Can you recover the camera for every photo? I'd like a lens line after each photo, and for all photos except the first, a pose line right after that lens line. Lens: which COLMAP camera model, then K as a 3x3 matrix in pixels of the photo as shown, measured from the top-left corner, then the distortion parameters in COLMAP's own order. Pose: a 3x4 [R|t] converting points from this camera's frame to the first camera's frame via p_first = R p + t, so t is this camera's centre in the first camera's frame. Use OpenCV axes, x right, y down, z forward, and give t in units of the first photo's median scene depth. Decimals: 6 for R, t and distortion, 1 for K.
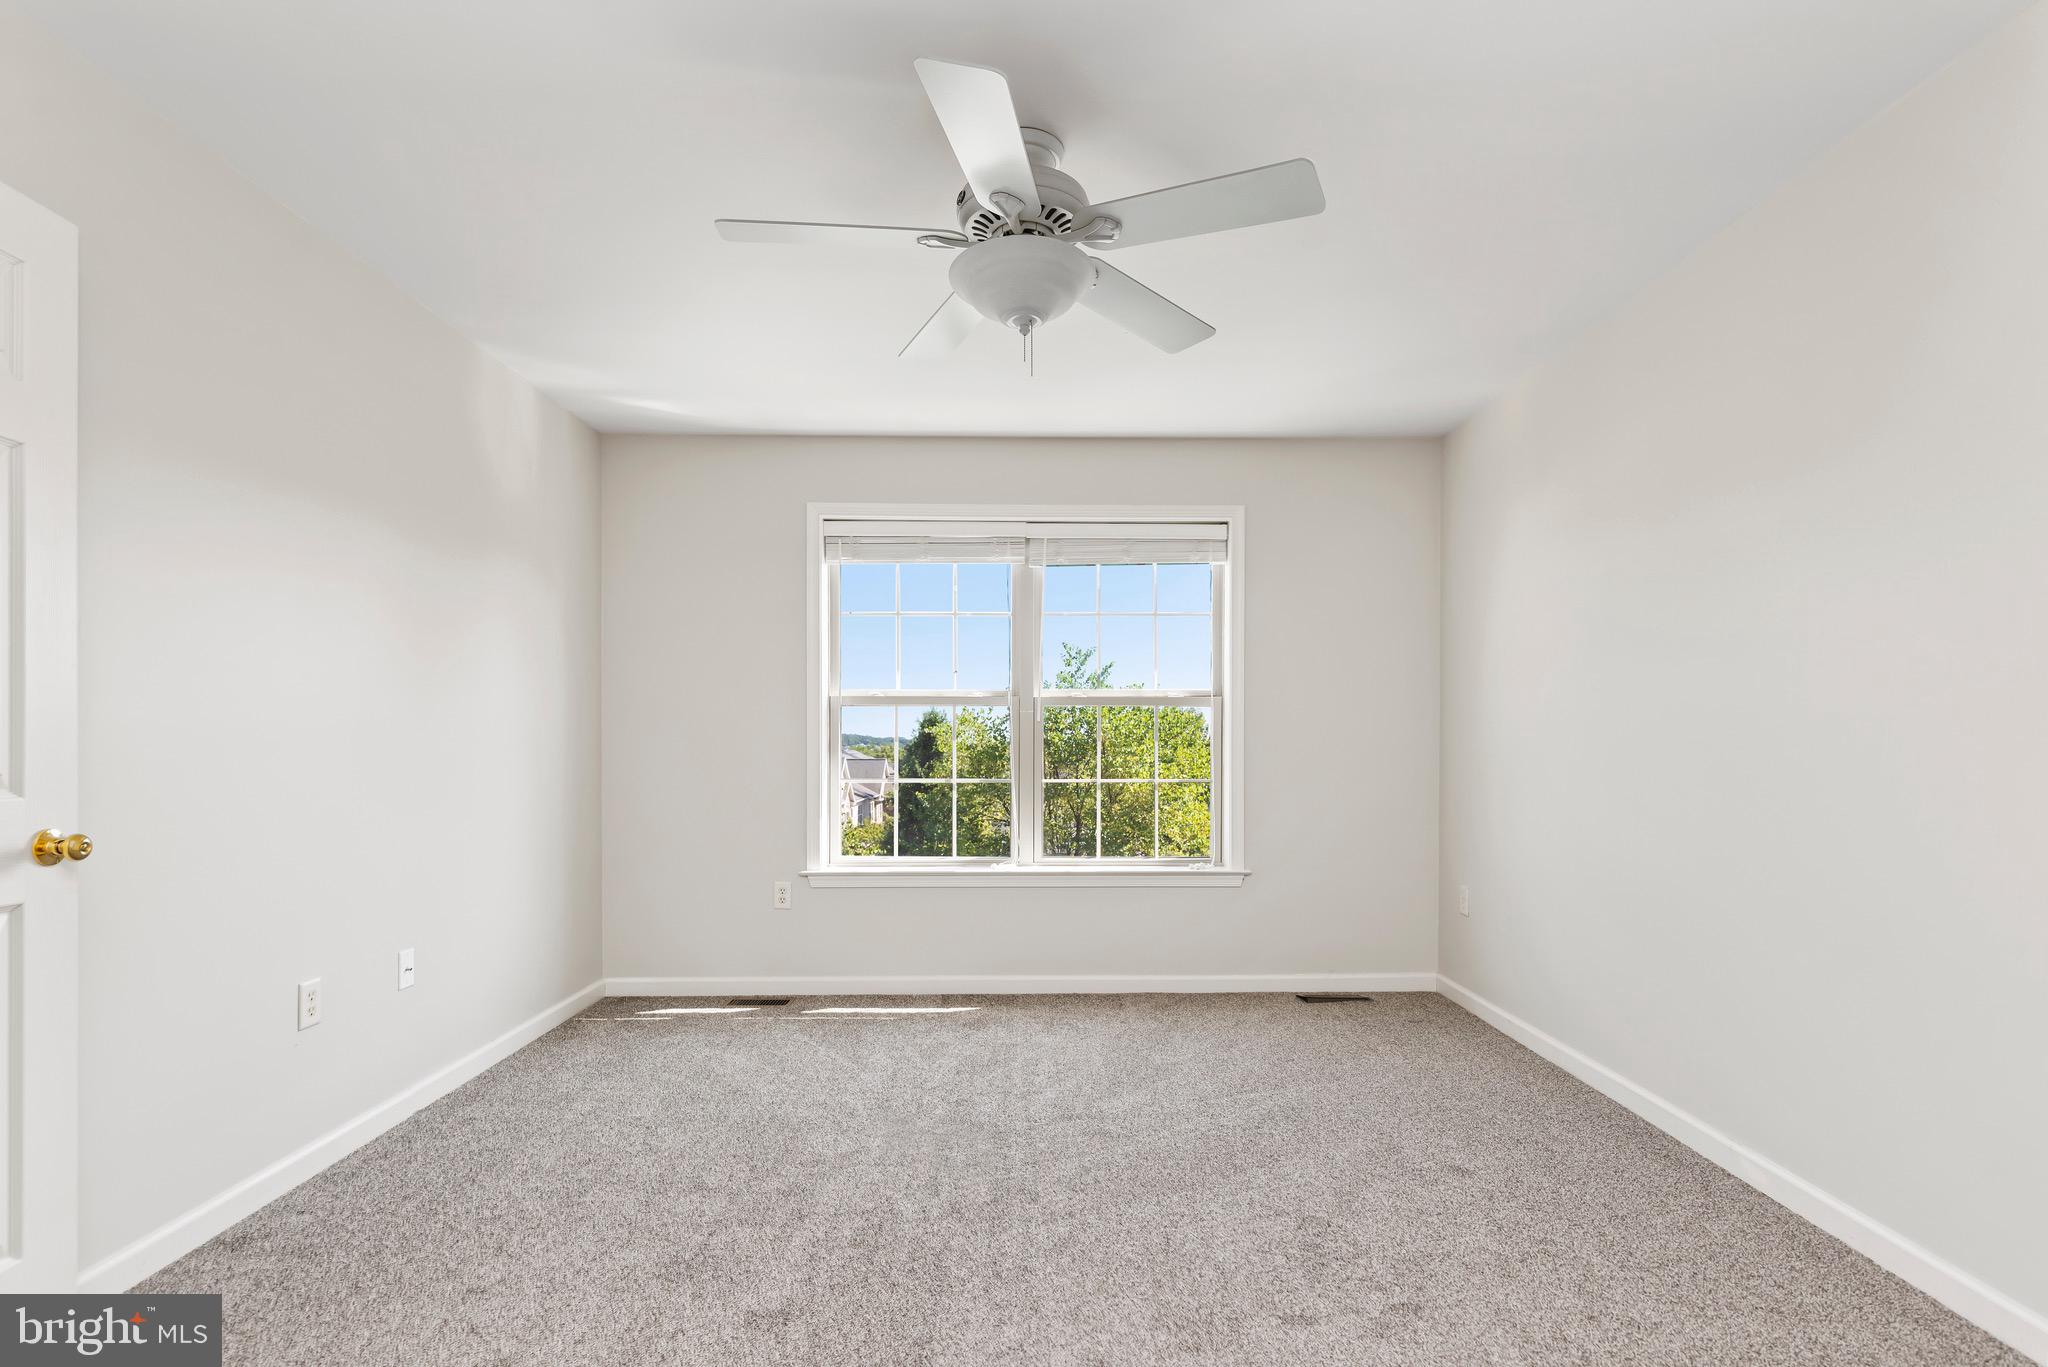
lens RADIAL K [[932.3, 0, 1022.9], [0, 932.3, 746.7], [0, 0, 1]] dist [0.000021, 0.000246]
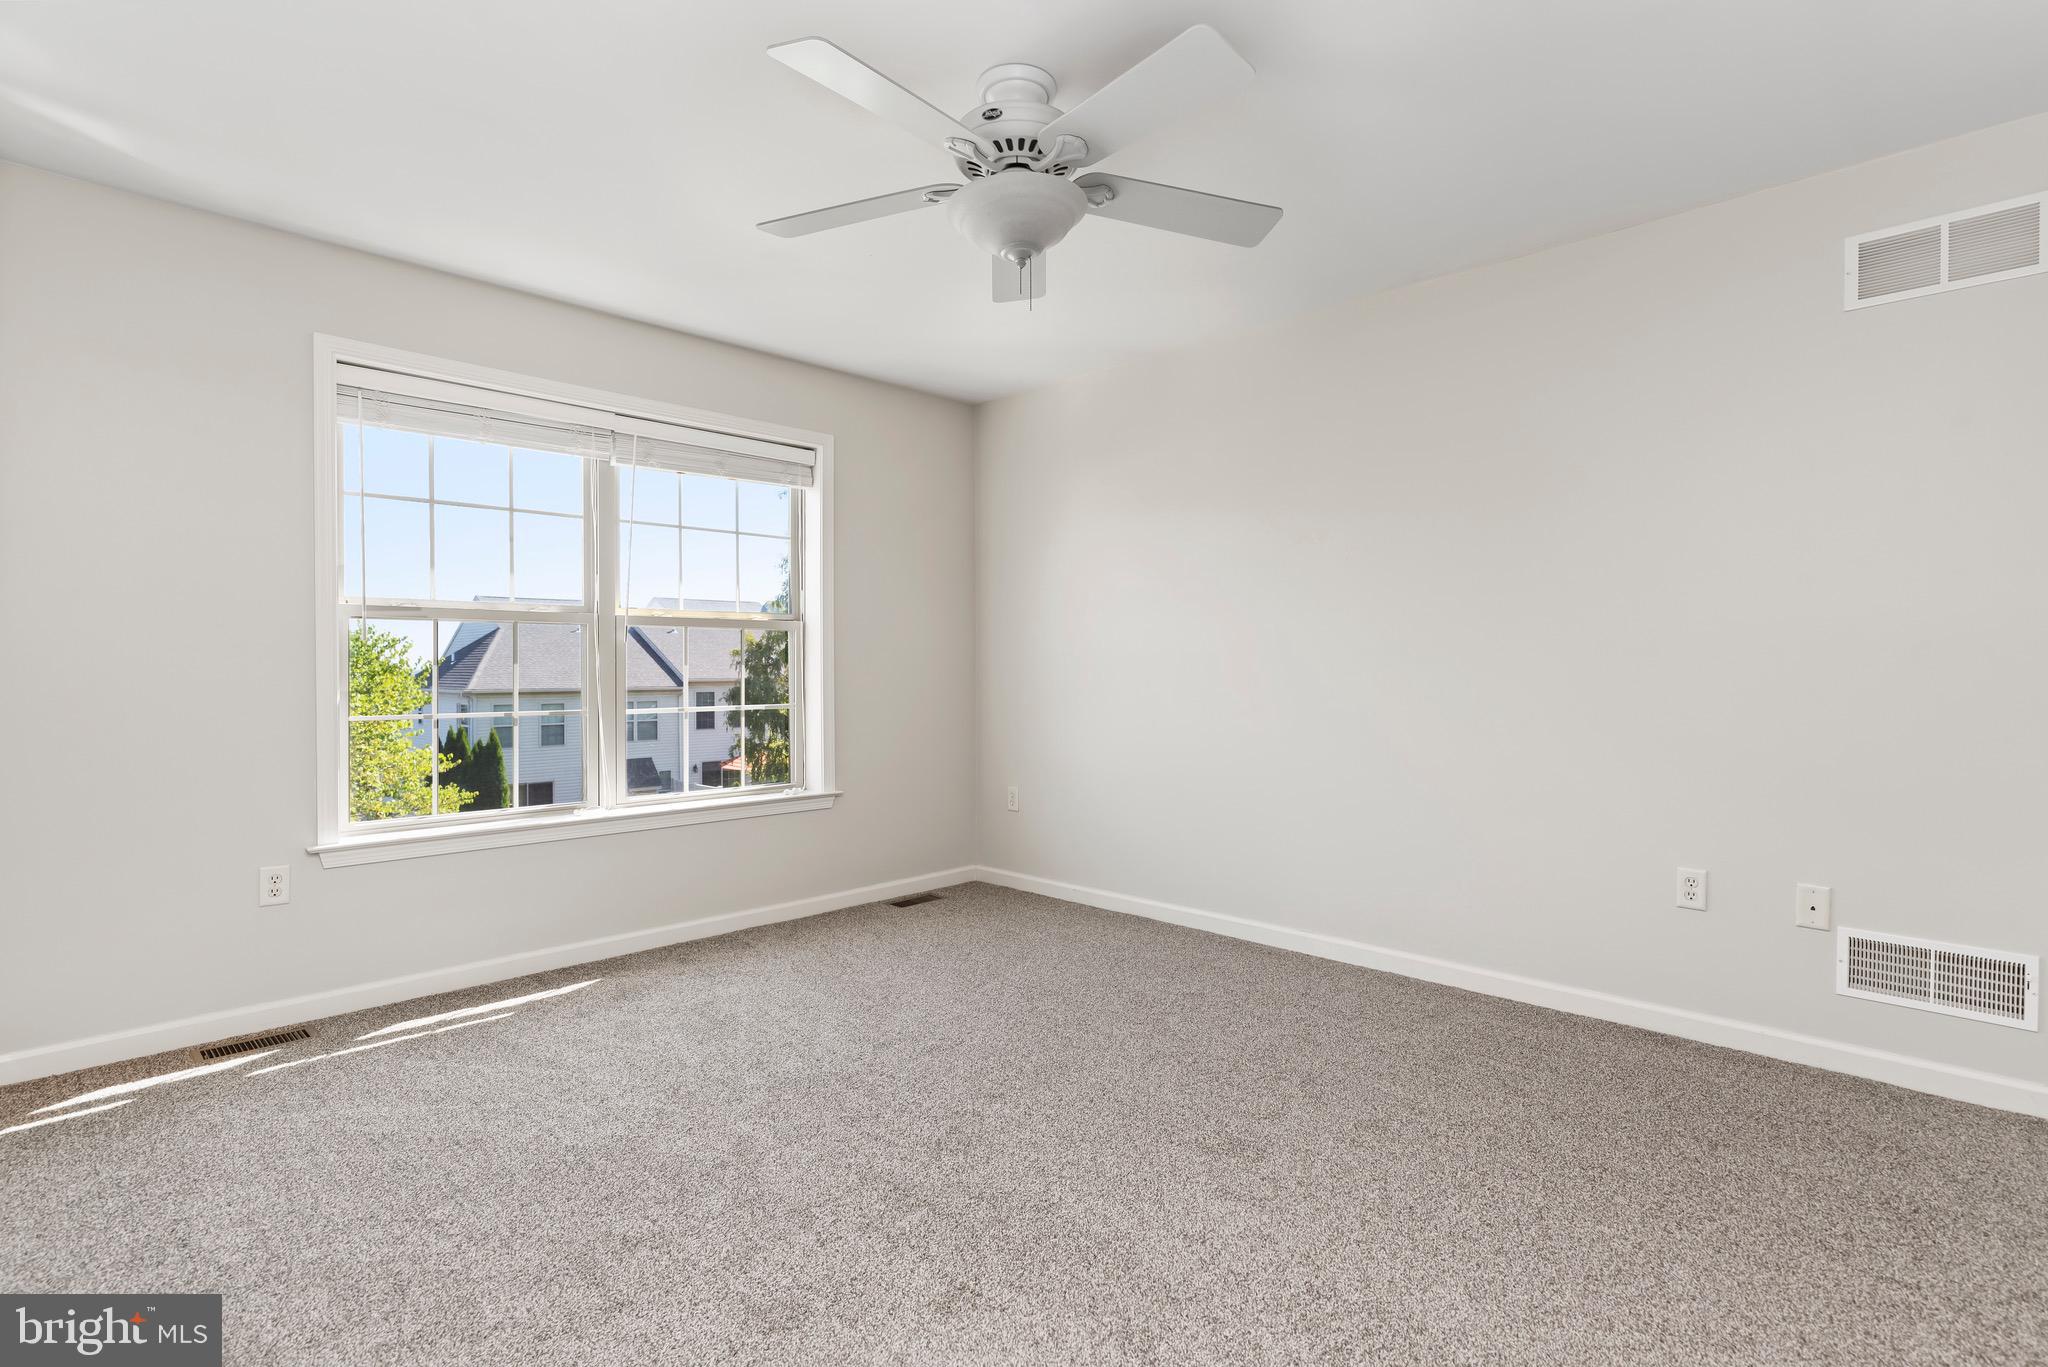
lens RADIAL K [[939.5, 0, 1001.2], [0, 939.5, 674.1], [0, 0, 1]] dist [0.000064, -0.000063]
pose [[0.745045, -0.006278, 0.666985, -0.325978], [0.005712, 0.999979, 0.003031, 0.001642], [-0.666990, 0.001551, 0.745065, 0.112031]]
